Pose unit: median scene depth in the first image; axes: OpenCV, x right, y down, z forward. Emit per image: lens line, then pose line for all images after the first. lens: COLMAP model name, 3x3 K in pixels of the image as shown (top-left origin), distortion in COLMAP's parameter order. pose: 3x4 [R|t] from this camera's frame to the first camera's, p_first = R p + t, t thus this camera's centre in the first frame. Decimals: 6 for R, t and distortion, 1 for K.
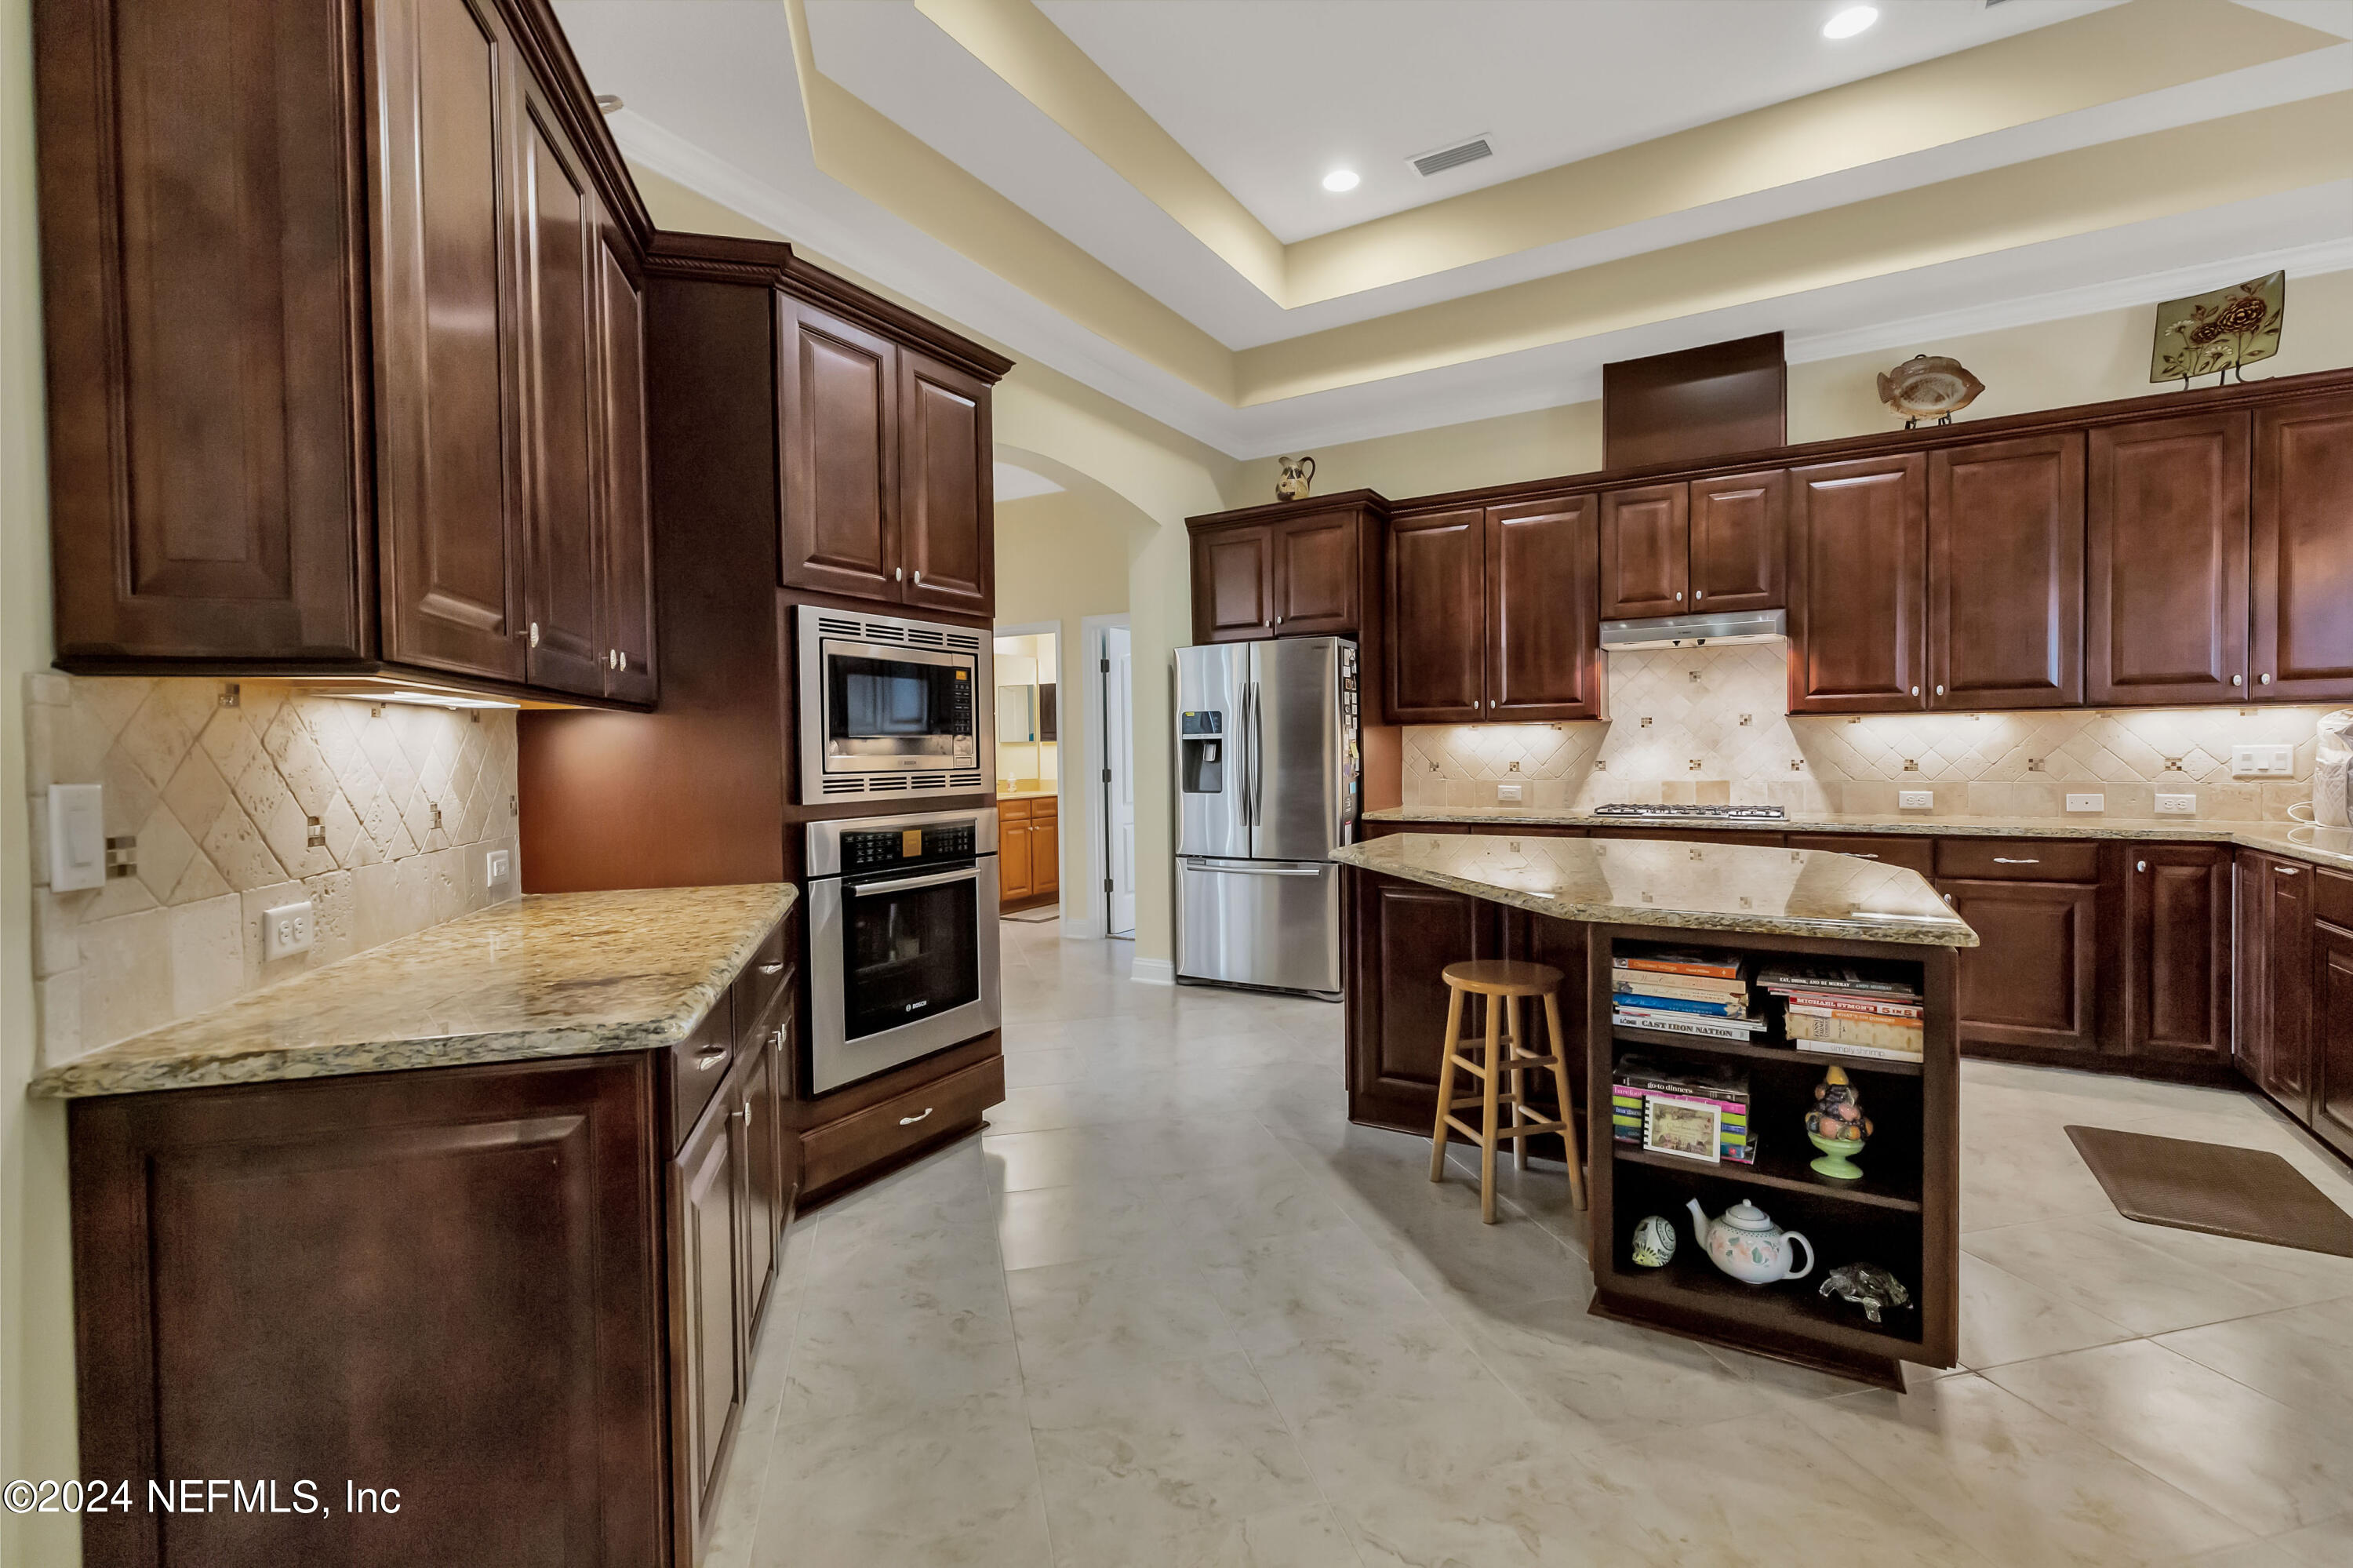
lens RADIAL K [[1045.2, 0, 1182.3], [0, 1045.2, 771.3], [0, 0, 1]] dist [0.006244, -0.000437]
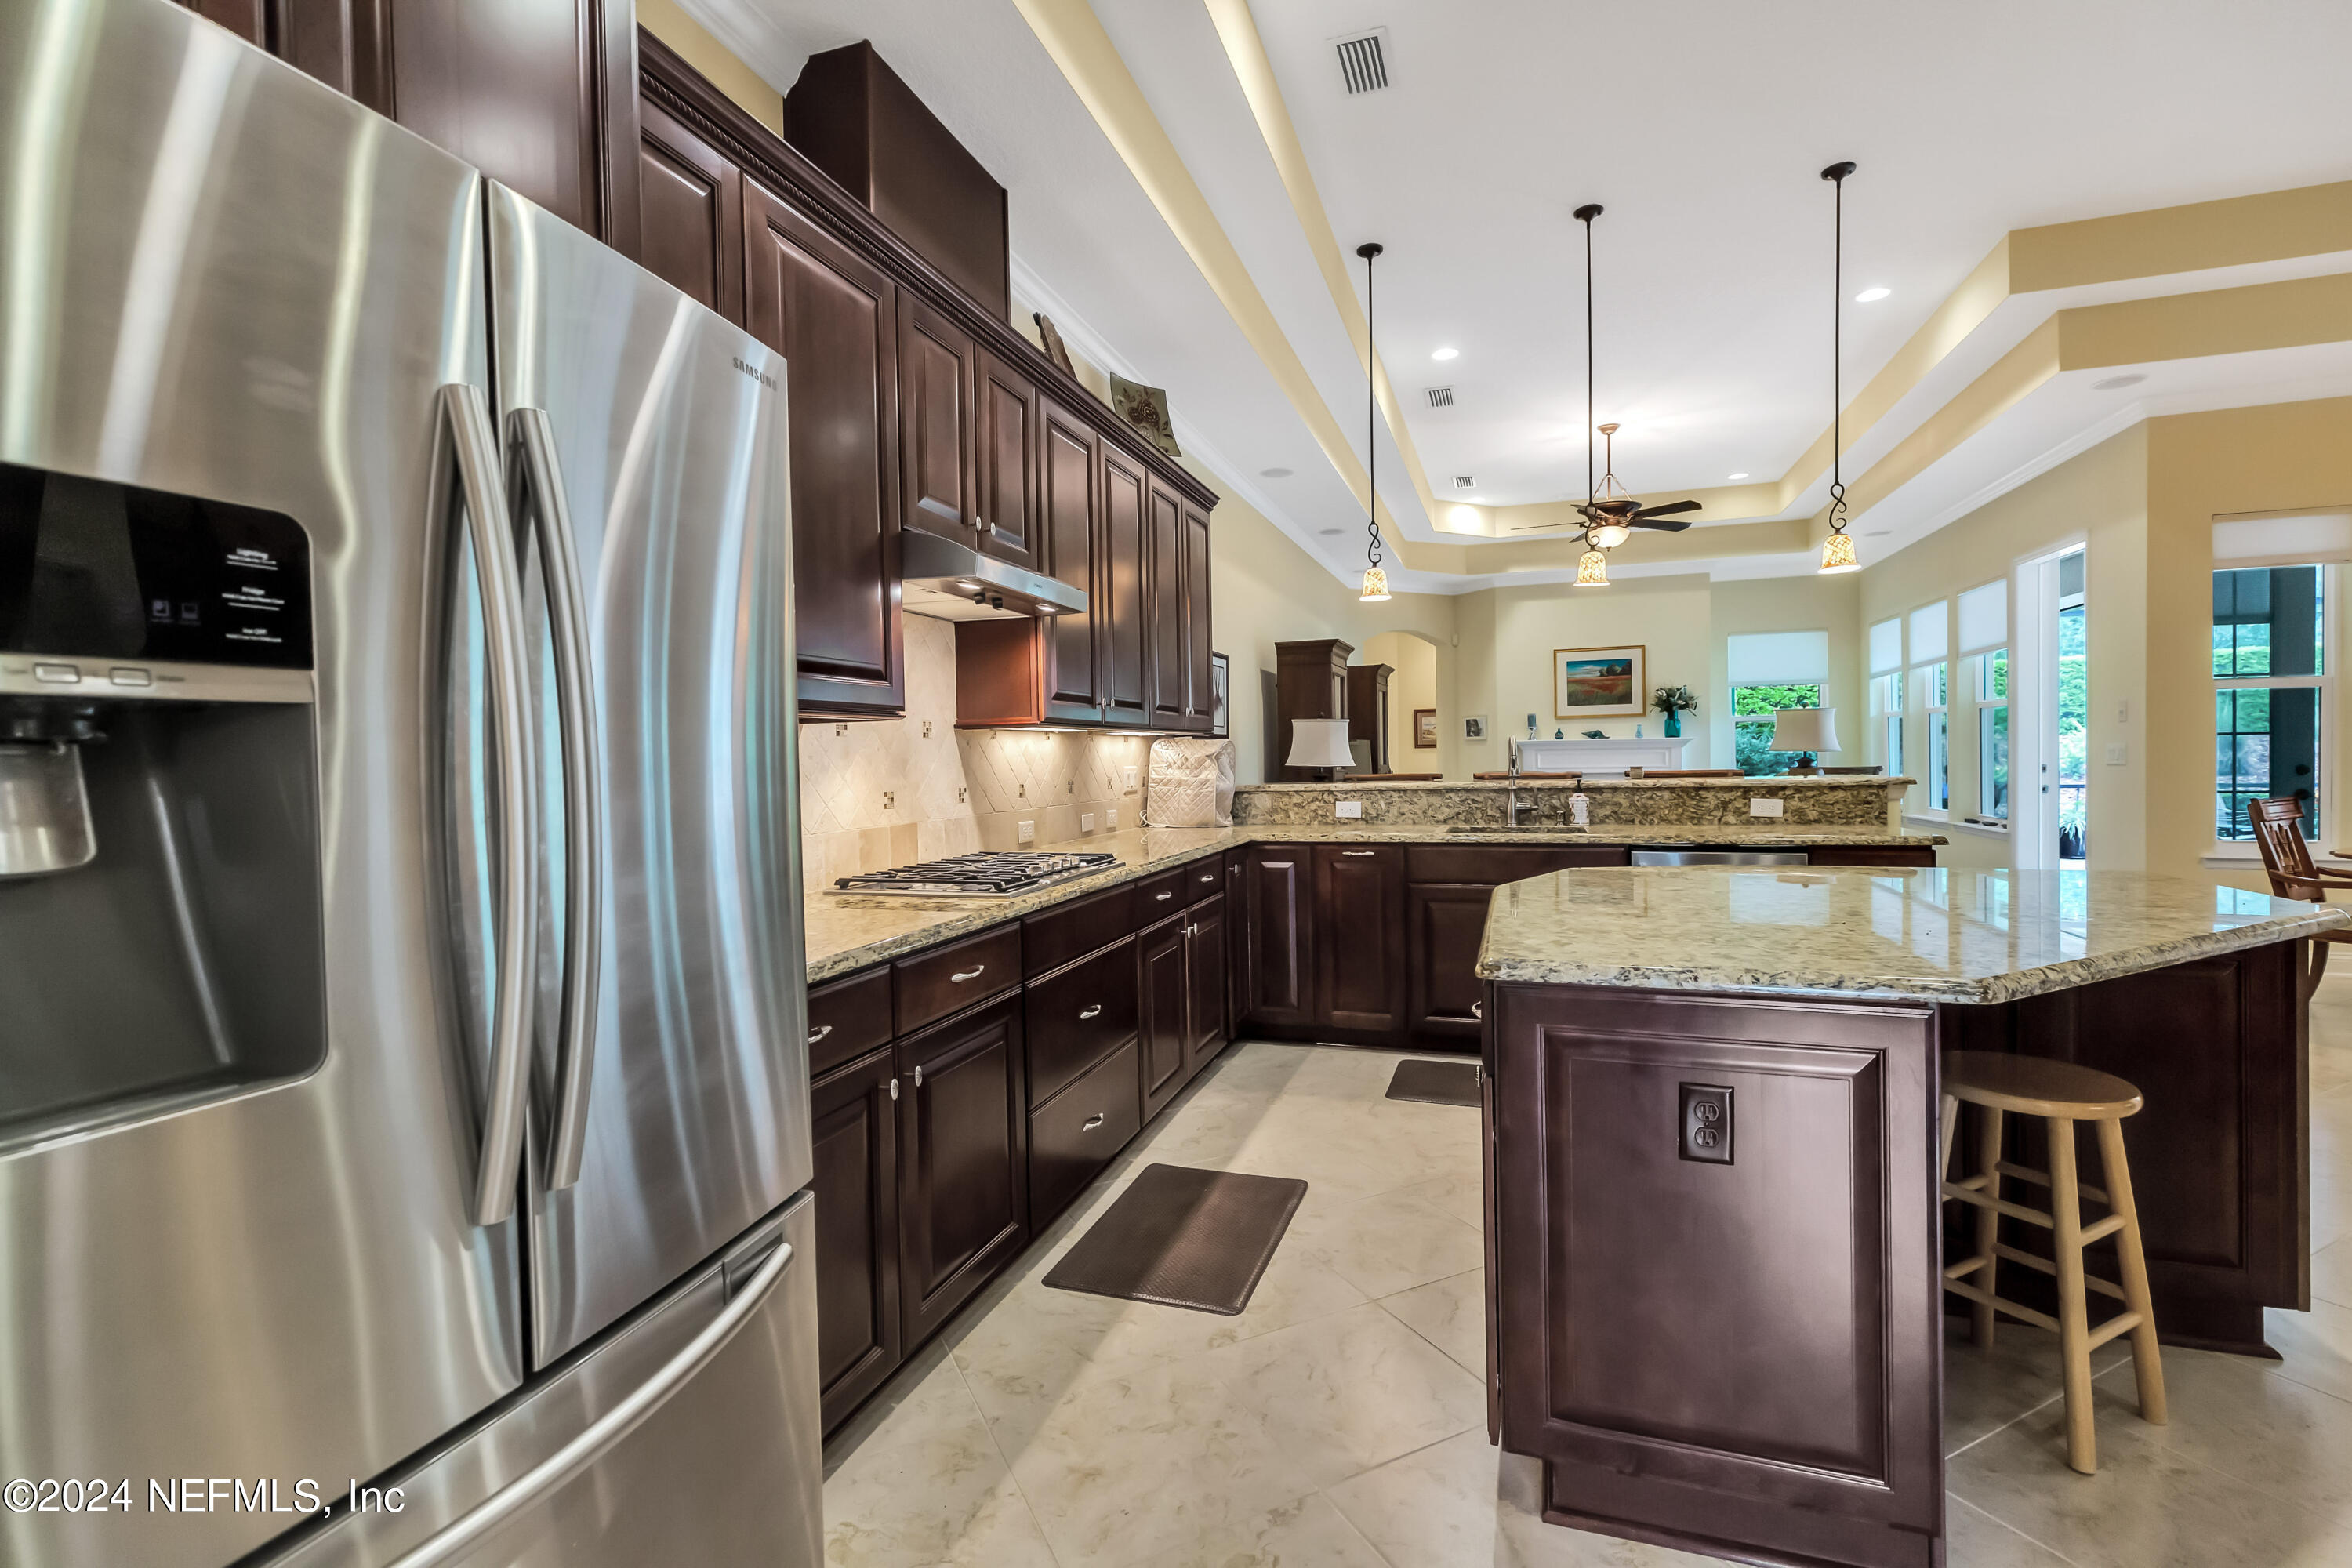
lens RADIAL K [[1044.8, 0, 1178.8], [0, 1044.8, 773.4], [0, 0, 1]] dist [0.006244, -0.000437]
pose [[-0.207314, 0.000598, 0.978274, -0.164525], [0.042778, 0.999049, 0.008455, -0.022660], [-0.977339, 0.043602, -0.207142, 1.105412]]
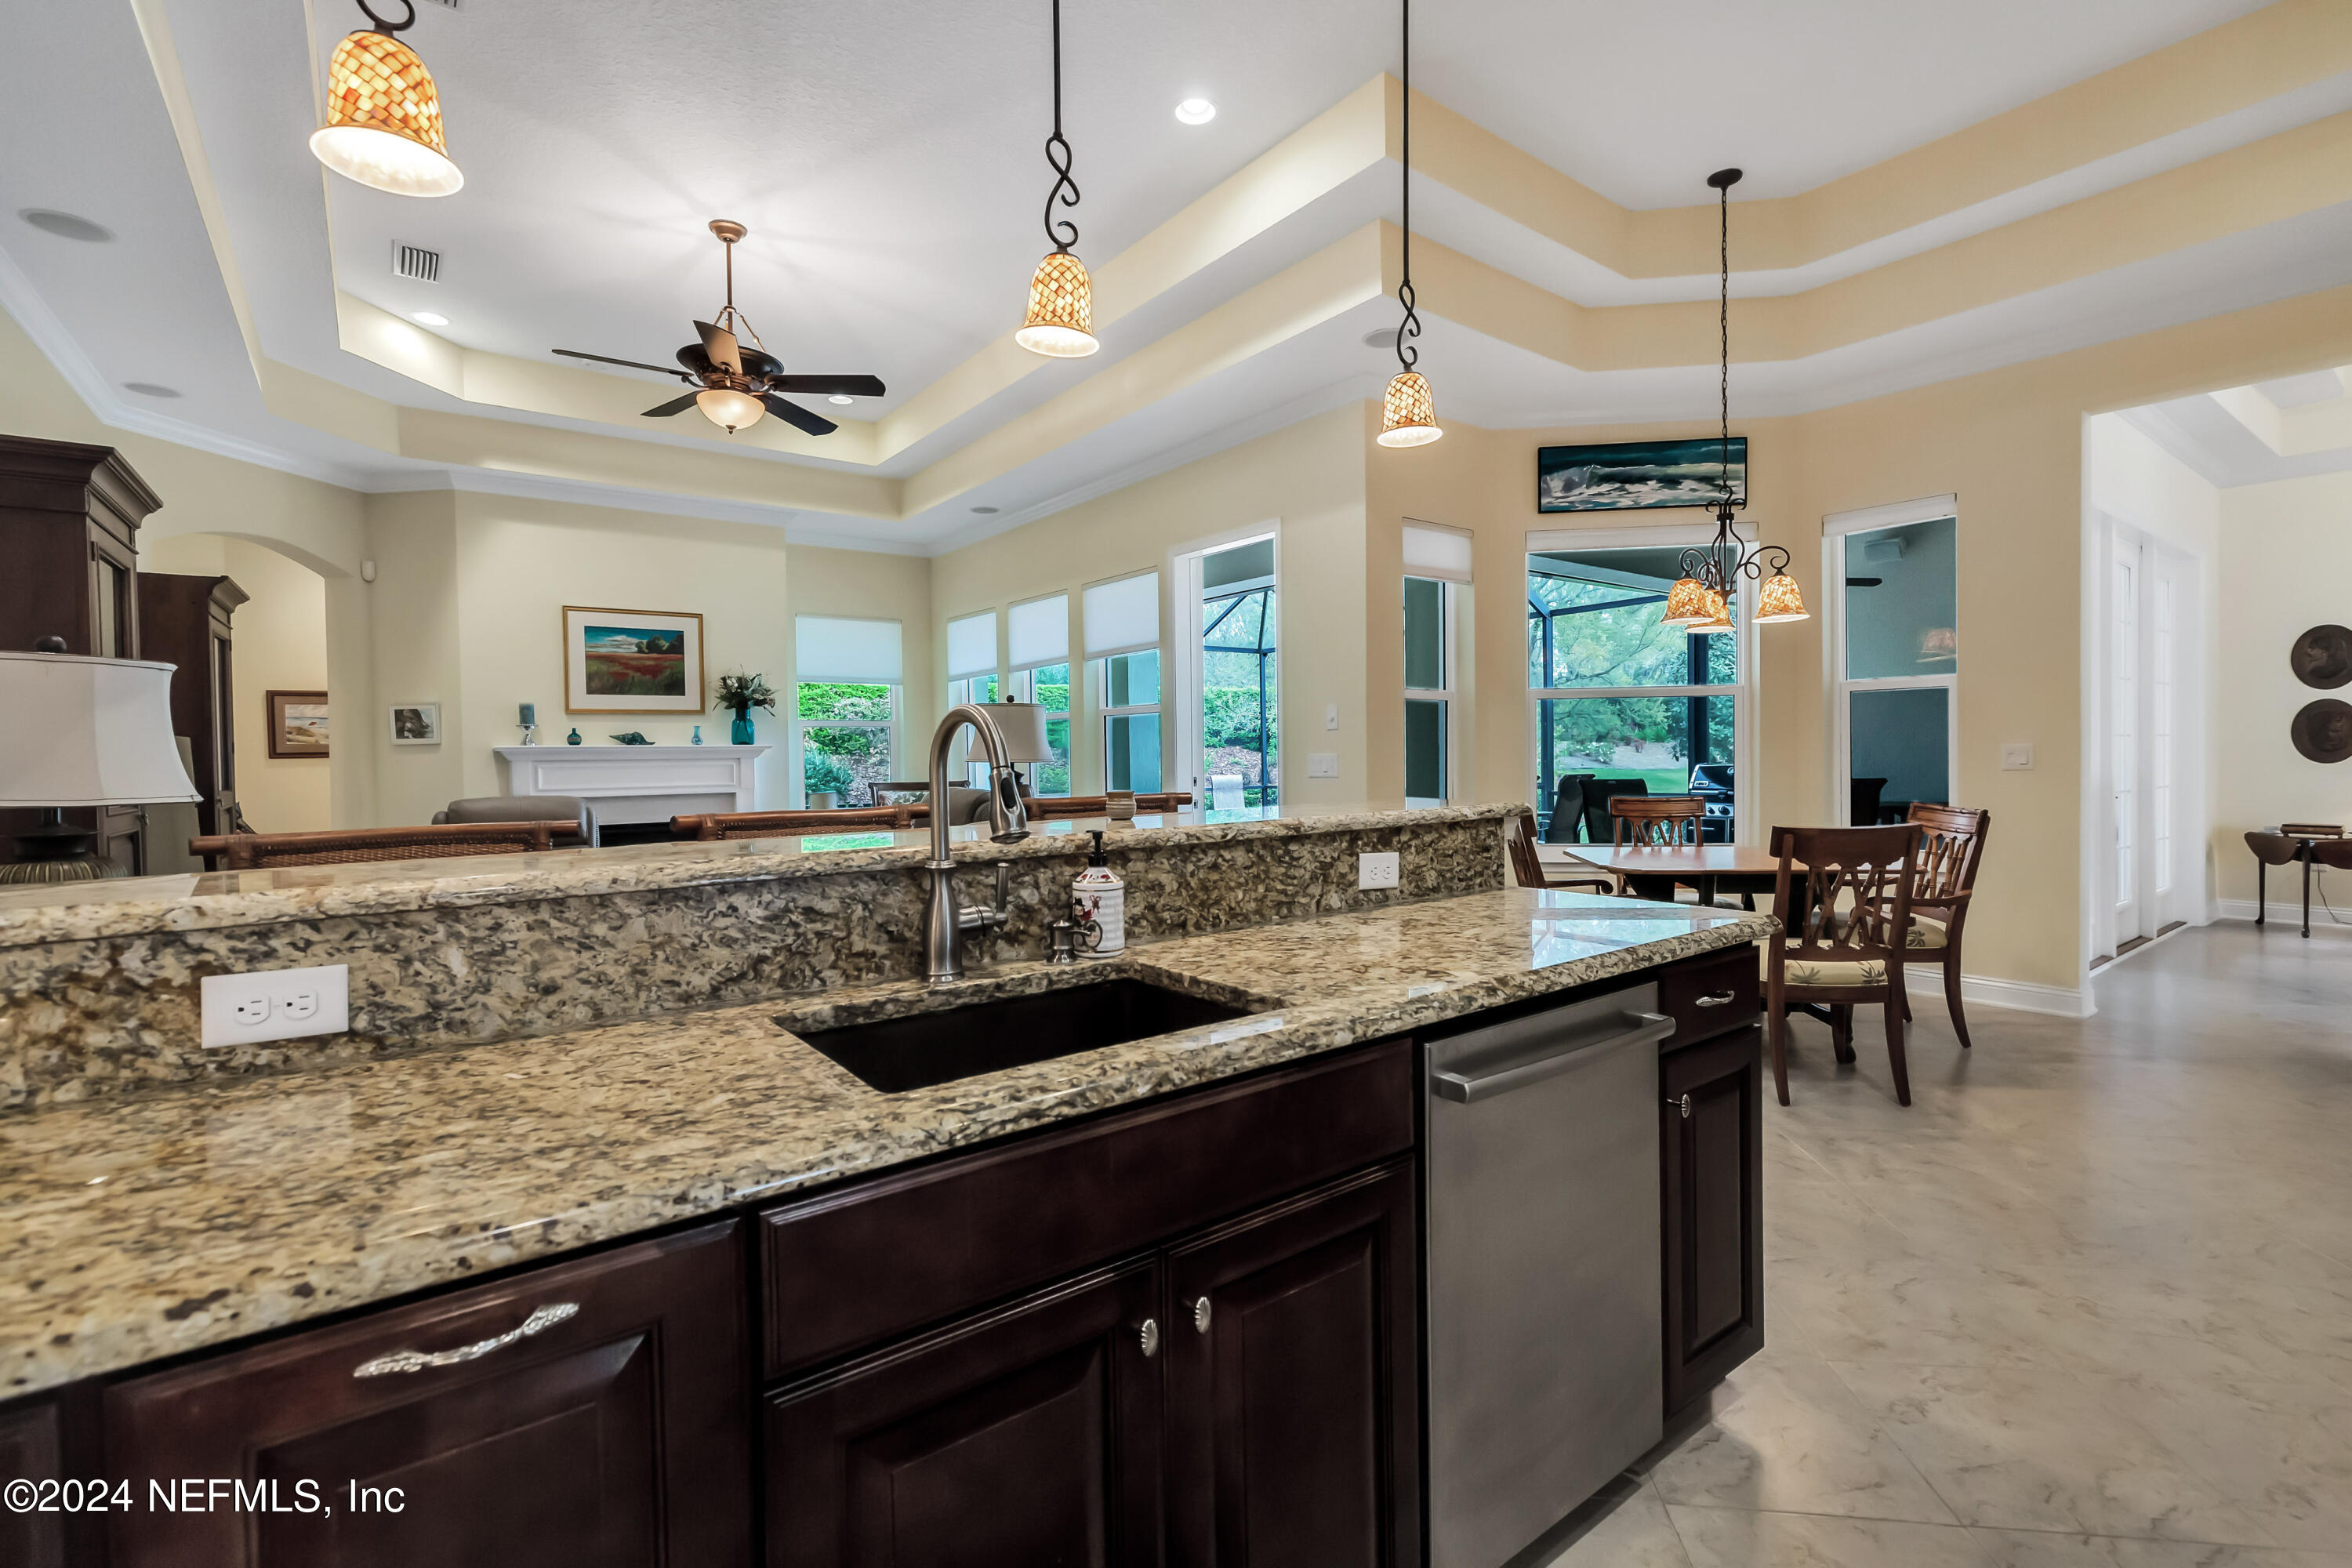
lens RADIAL K [[1044.8, 0, 1182.2], [0, 1044.8, 770.1], [0, 0, 1]] dist [0.006244, -0.000437]
pose [[-0.926430, 0.020050, 0.375932, 0.601396], [0.034835, 0.998862, 0.032571, -0.025079], [-0.374851, 0.043270, -0.926075, 0.846363]]
